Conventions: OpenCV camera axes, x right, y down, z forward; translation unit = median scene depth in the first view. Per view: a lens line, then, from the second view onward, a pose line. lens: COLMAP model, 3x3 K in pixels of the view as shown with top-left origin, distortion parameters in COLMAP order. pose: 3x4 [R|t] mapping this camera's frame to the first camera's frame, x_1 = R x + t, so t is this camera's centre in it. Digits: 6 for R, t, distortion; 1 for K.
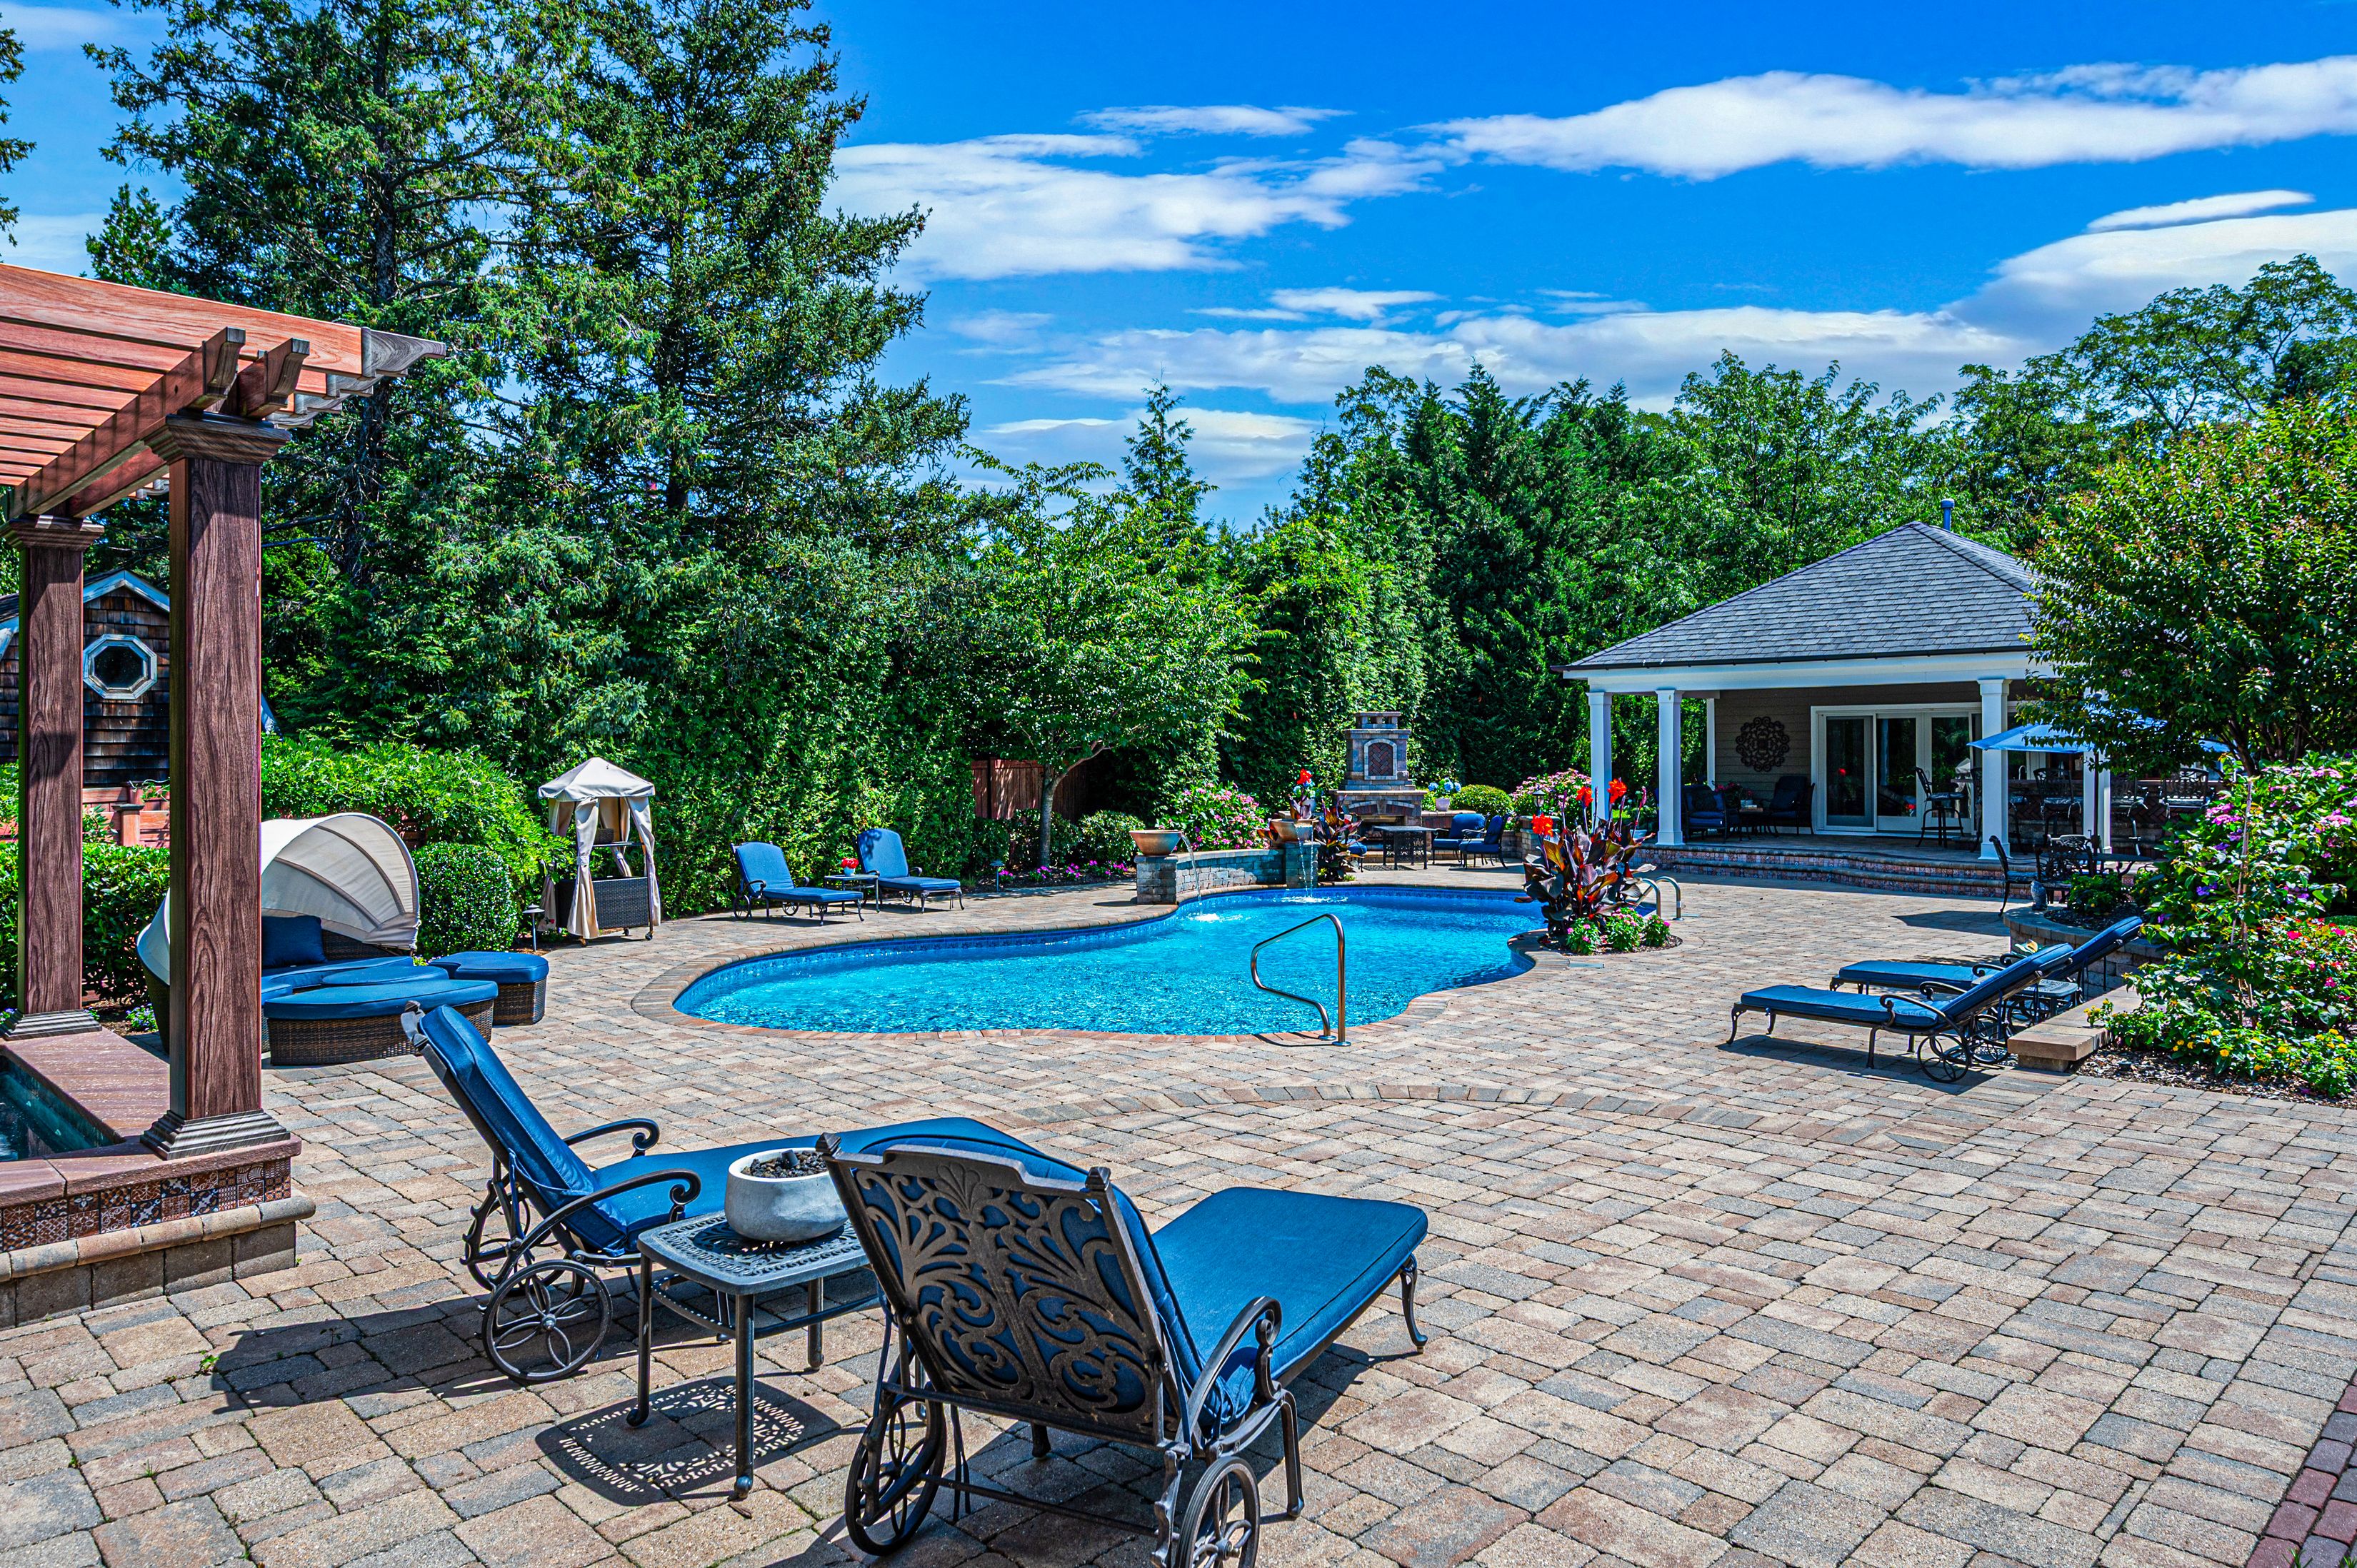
lens RADIAL K [[1482.4, 0, 1174.6], [0, 1482.4, 750.6], [0, 0, 1]] dist [-0.004613, 0.000621]
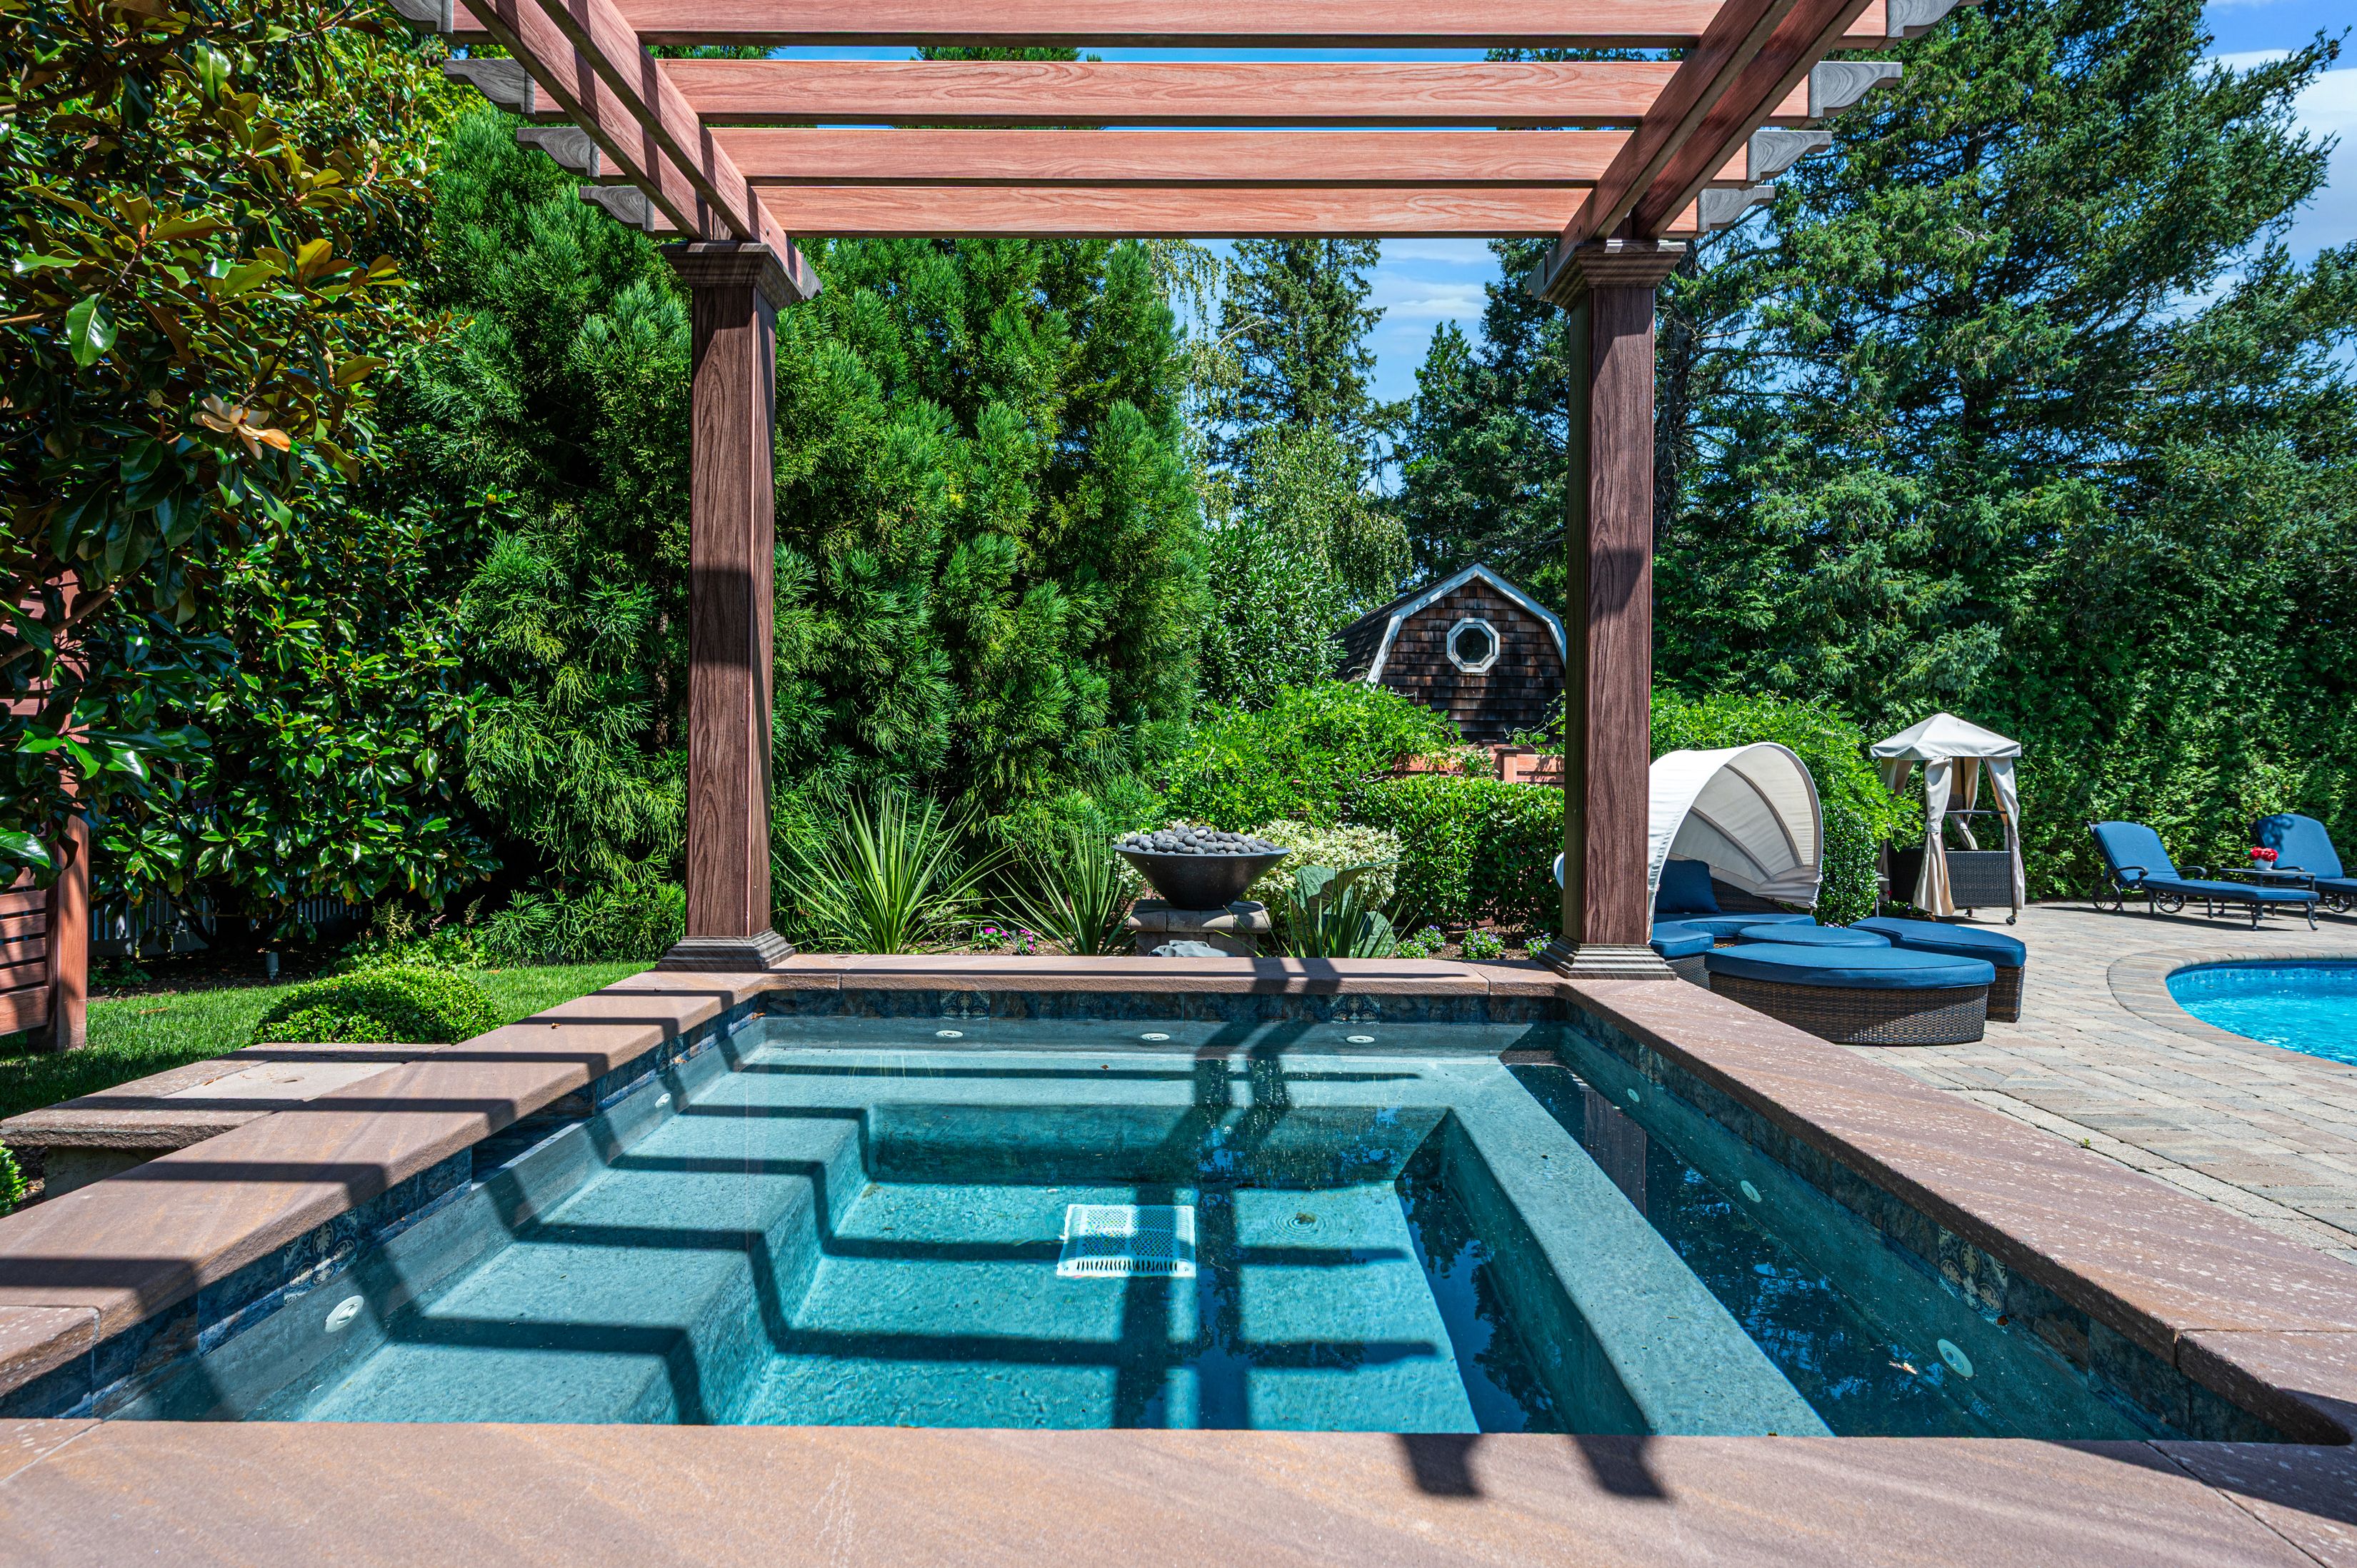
lens RADIAL K [[1154.0, 0, 1180.0], [0, 1154.0, 782.7], [0, 0, 1]] dist [-0.000193, 0.000039]
pose [[0.691566, 0.021039, -0.722007, -0.200833], [-0.009760, 0.999757, 0.019784, 0.036123], [0.722247, -0.006635, 0.691603, 0.186894]]
